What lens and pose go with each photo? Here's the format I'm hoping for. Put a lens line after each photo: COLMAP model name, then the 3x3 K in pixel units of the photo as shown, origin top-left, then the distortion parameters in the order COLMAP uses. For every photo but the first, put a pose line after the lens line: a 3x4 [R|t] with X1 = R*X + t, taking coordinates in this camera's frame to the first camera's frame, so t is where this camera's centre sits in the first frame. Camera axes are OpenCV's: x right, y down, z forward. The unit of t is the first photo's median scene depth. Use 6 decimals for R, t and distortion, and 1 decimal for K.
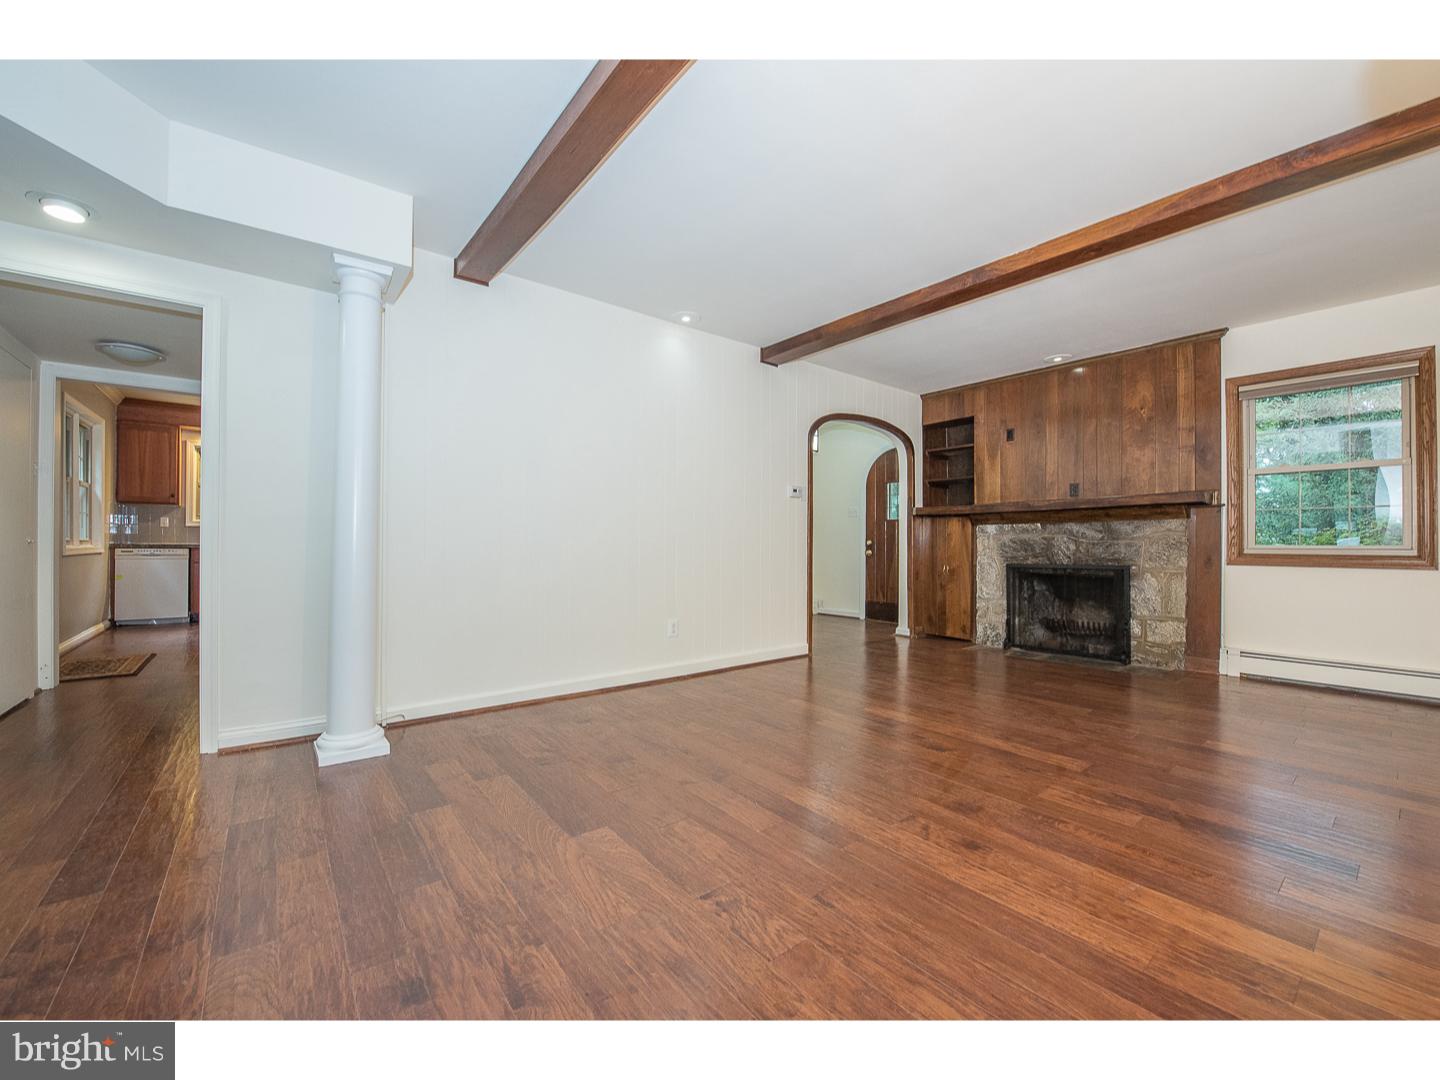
lens RADIAL K [[578.8, 0, 720.0], [0, 578.8, 540.0], [0, 0, 1]] dist [-0.020797, -0.000324]
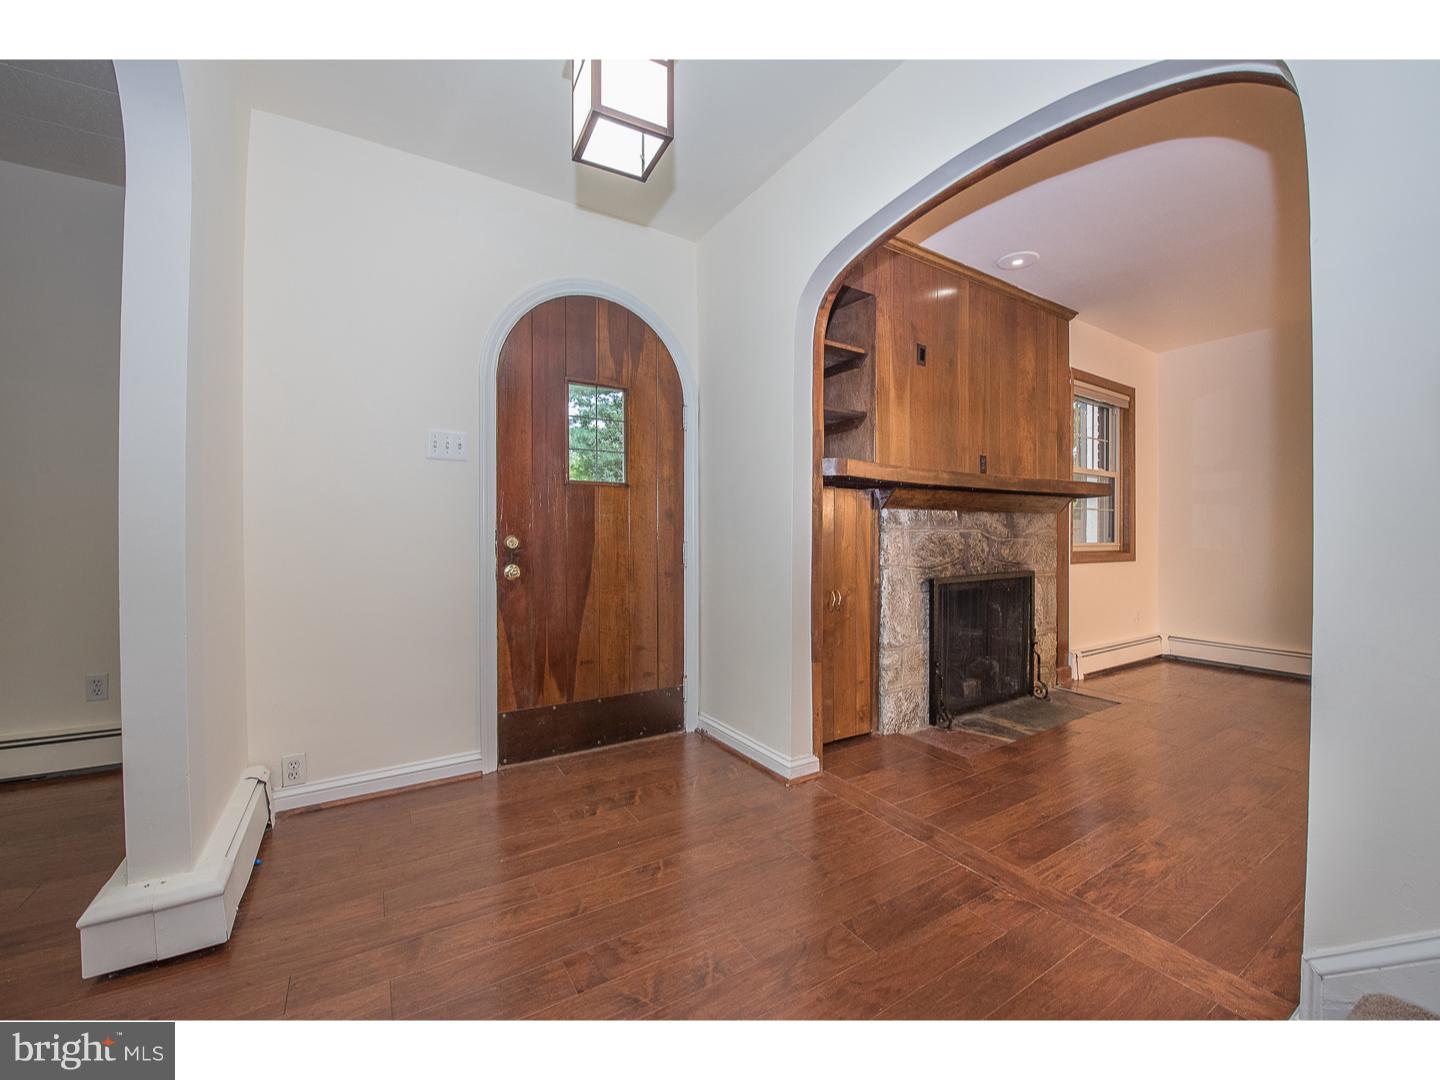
lens RADIAL K [[578.8, 0, 720.0], [0, 578.8, 540.0], [0, 0, 1]] dist [-0.020797, -0.000324]
pose [[0.100376, -0.016554, 0.994812, -0.092294], [-0.010450, 0.999789, 0.017691, -0.005410], [-0.994895, -0.012172, 0.100181, 1.172524]]
